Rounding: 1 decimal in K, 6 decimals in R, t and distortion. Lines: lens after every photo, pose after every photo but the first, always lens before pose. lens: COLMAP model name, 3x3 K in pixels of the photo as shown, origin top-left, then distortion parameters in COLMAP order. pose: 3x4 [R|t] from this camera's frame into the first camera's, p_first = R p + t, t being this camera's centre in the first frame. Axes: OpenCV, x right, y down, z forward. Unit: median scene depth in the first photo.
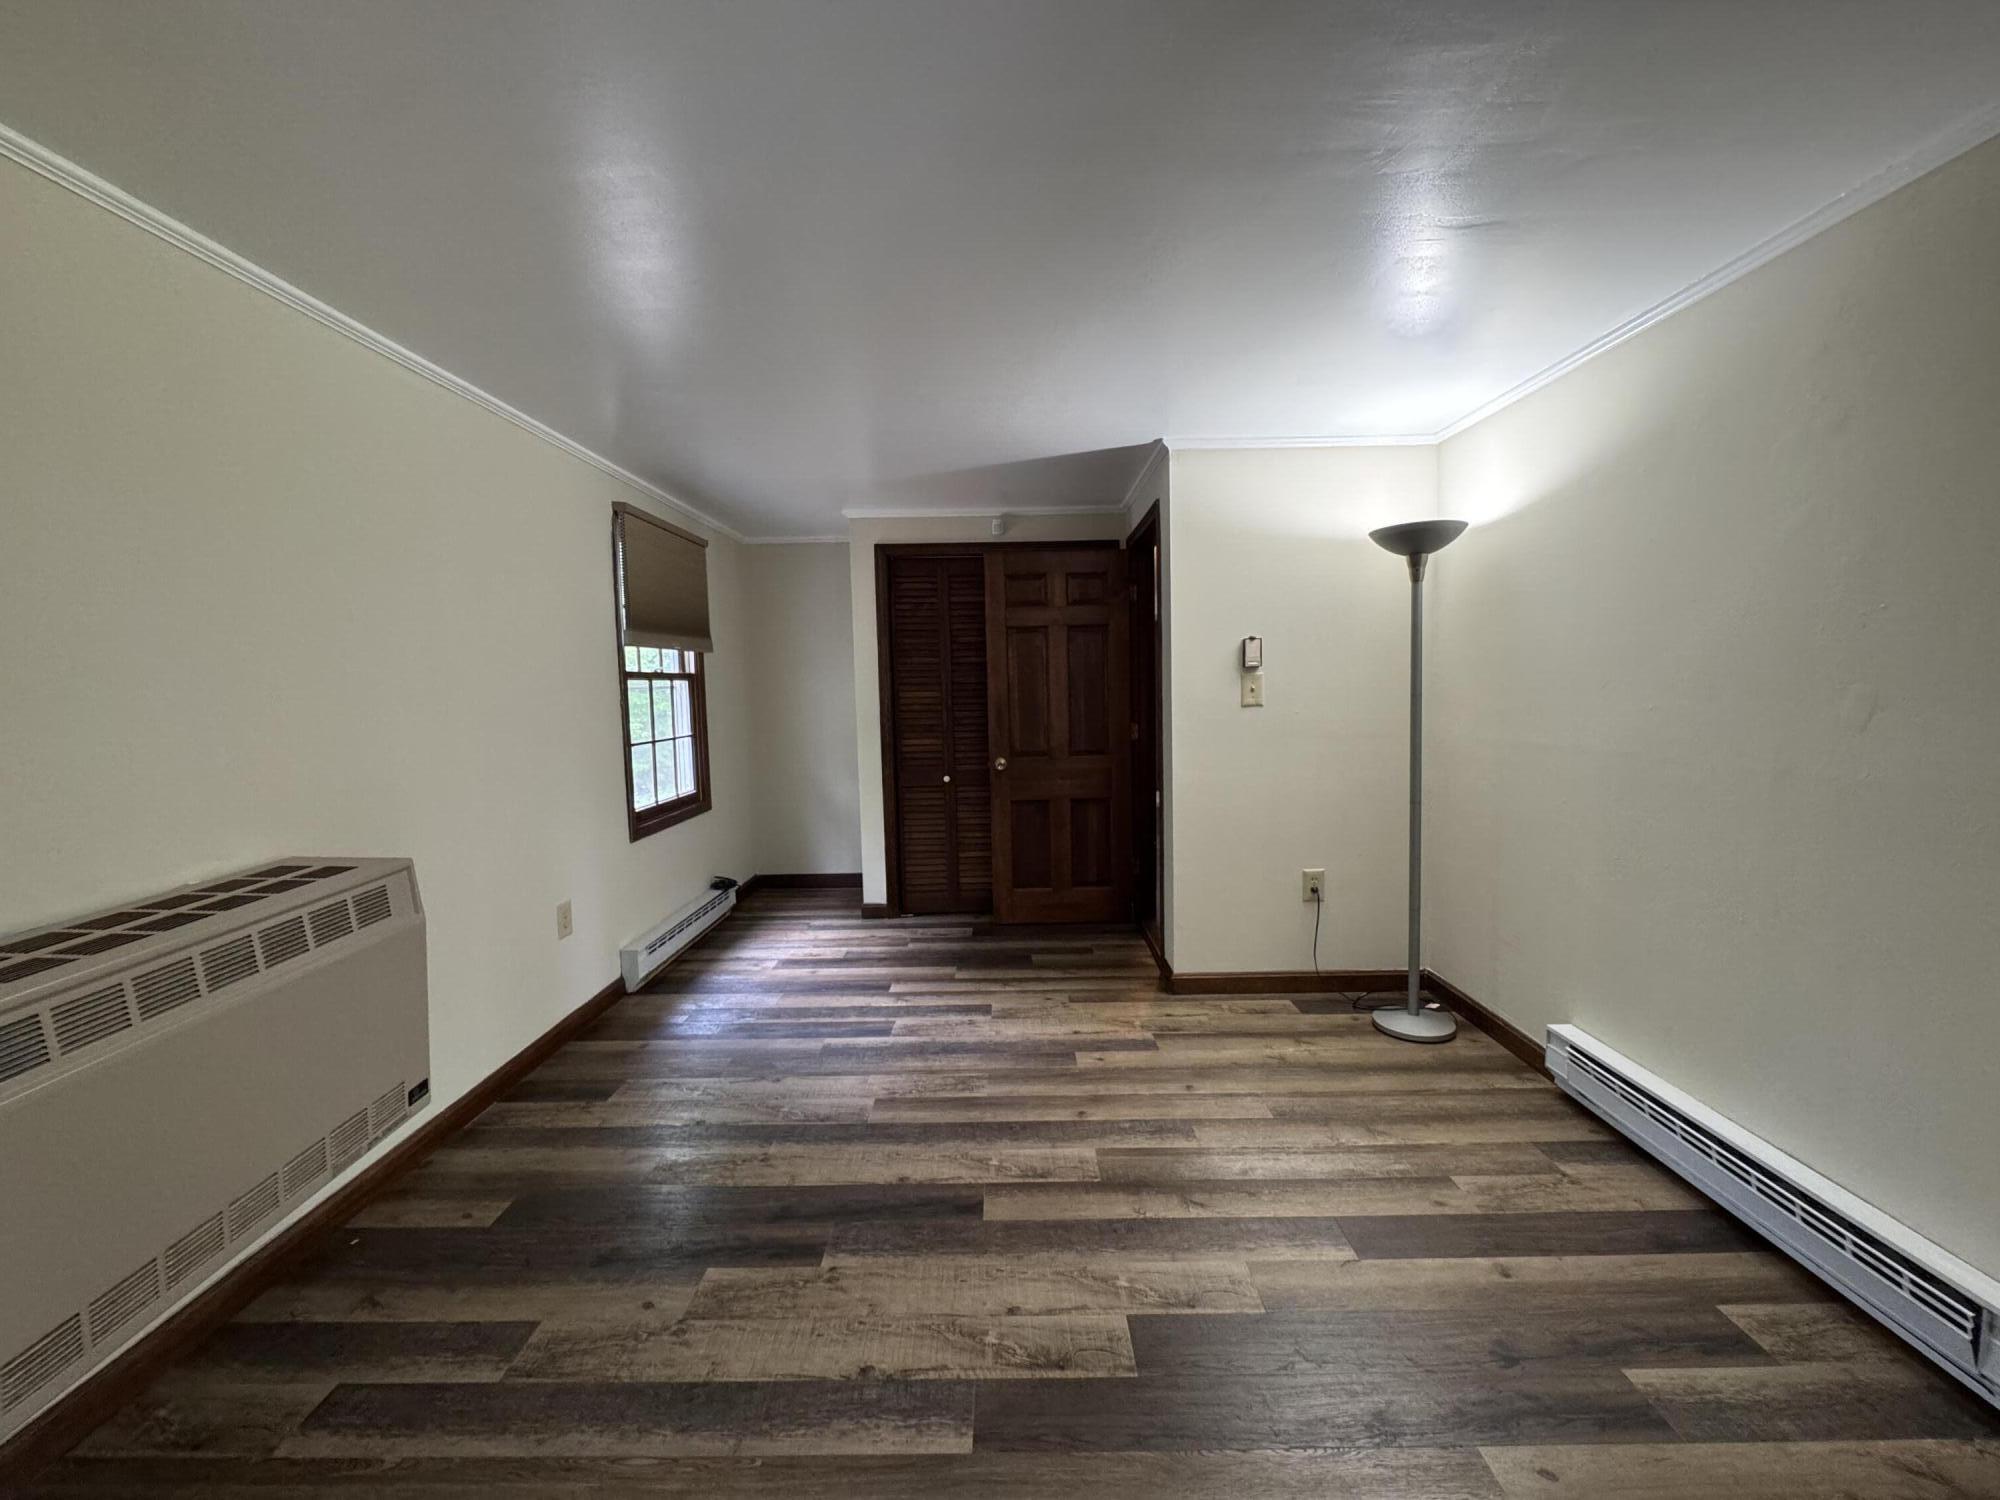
lens RADIAL K [[801.0, 0, 996.6], [0, 801.0, 745.0], [0, 0, 1]] dist [-0.003578, -0.000316]
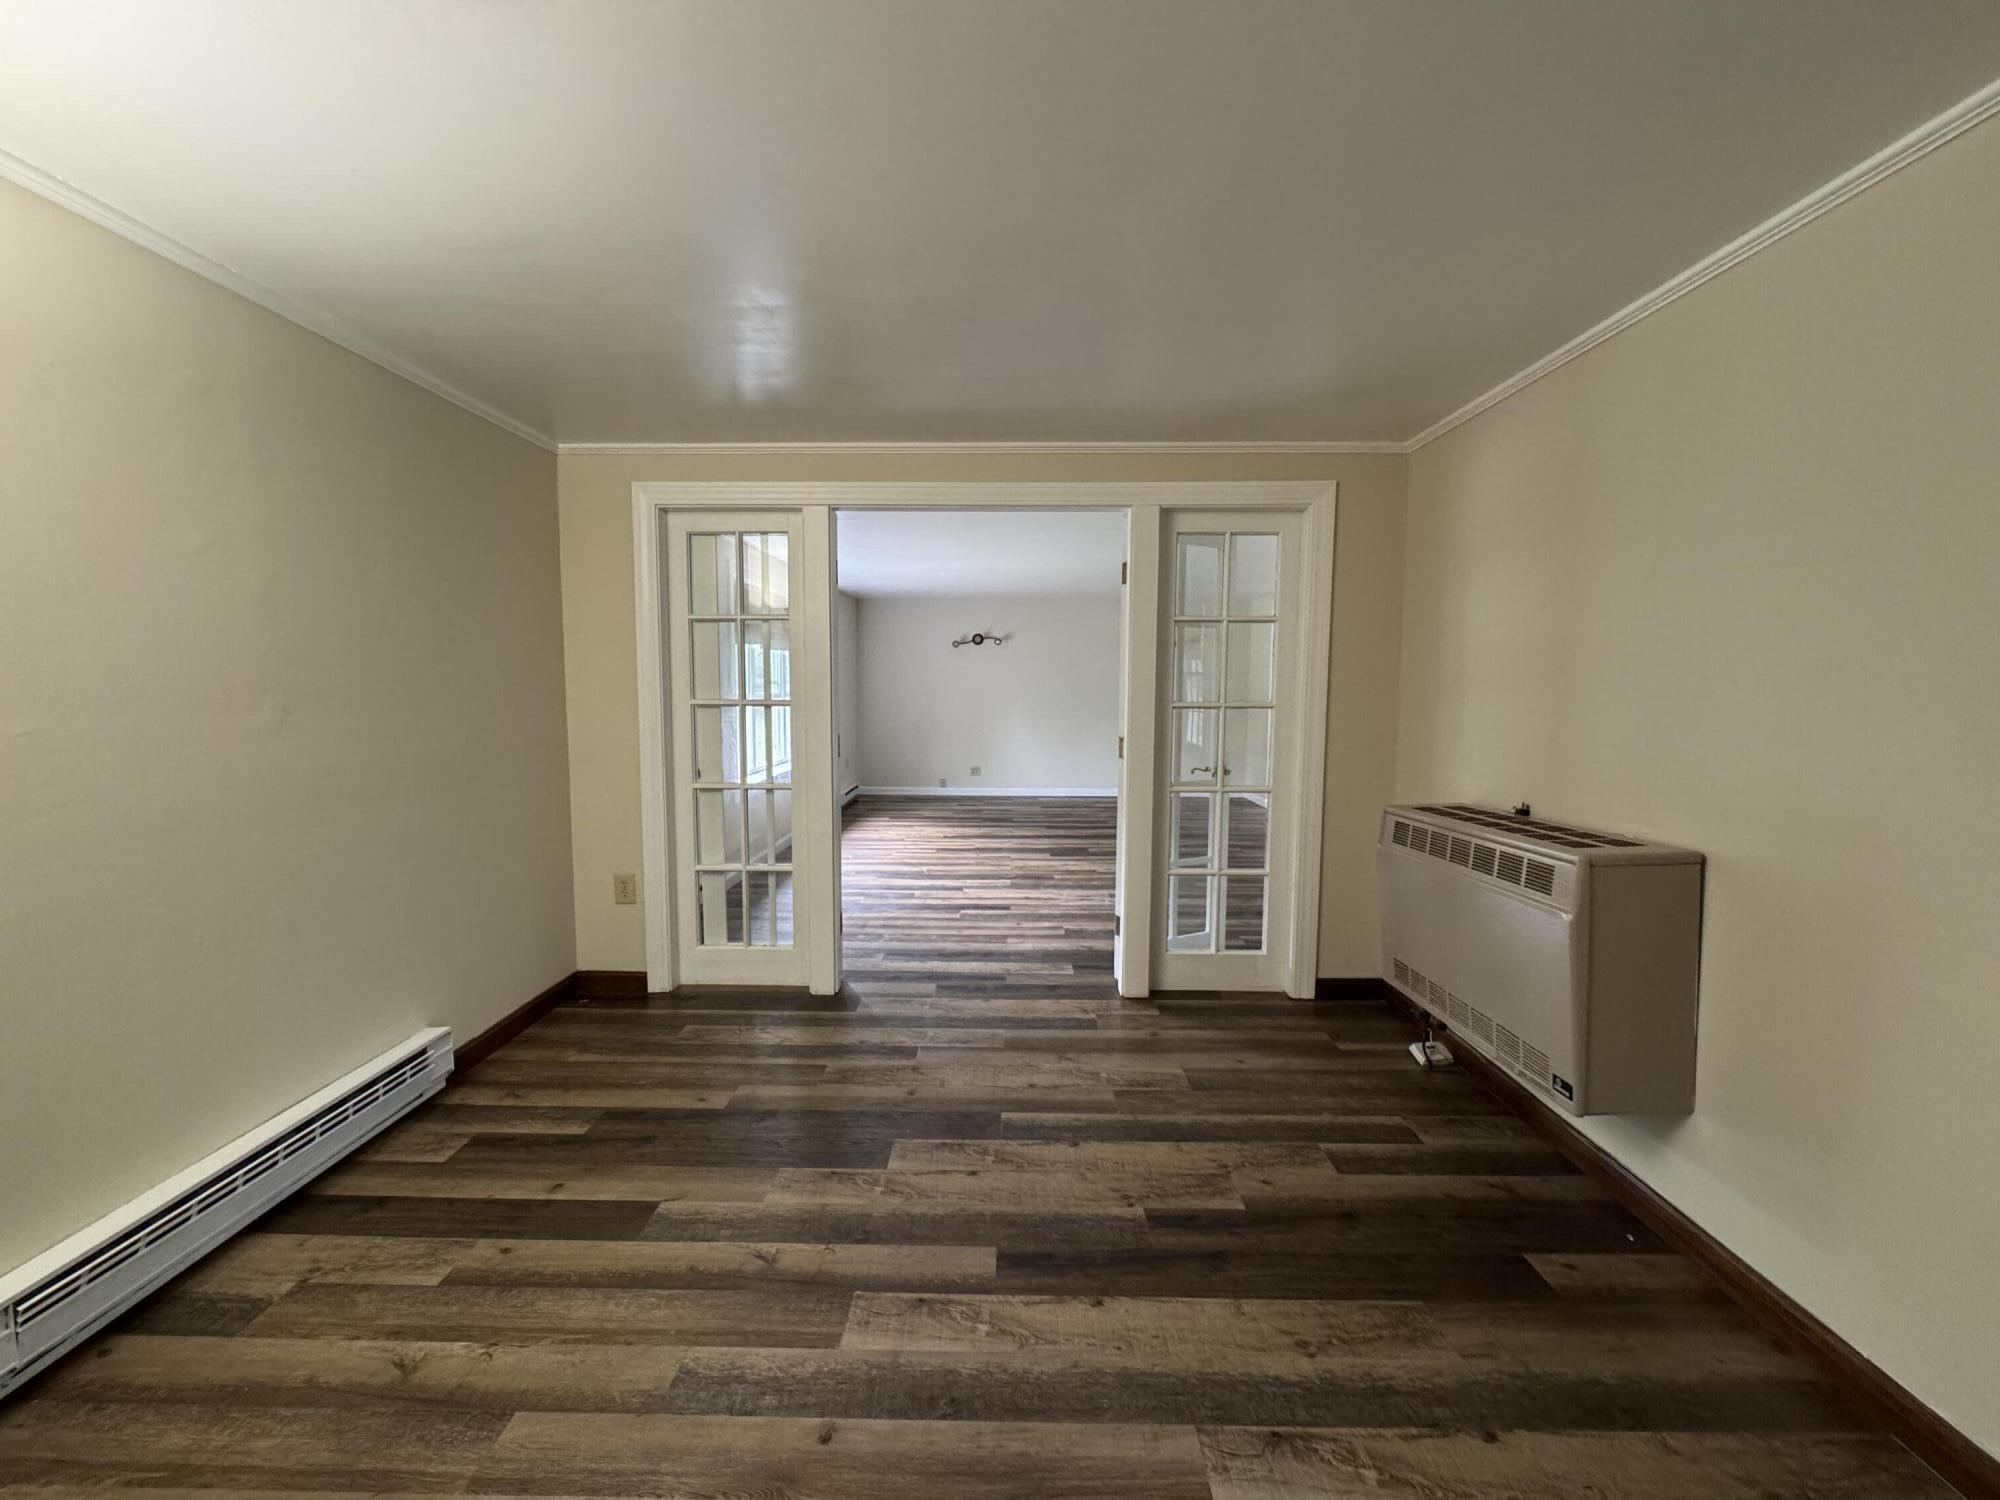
lens RADIAL K [[801.0, 0, 997.0], [0, 801.0, 751.4], [0, 0, 1]] dist [-0.003578, -0.000316]
pose [[-0.999858, 0.014277, 0.008992, -0.036796], [0.015506, 0.987610, 0.156162, -0.148594], [-0.006651, 0.156280, -0.987690, 1.989937]]
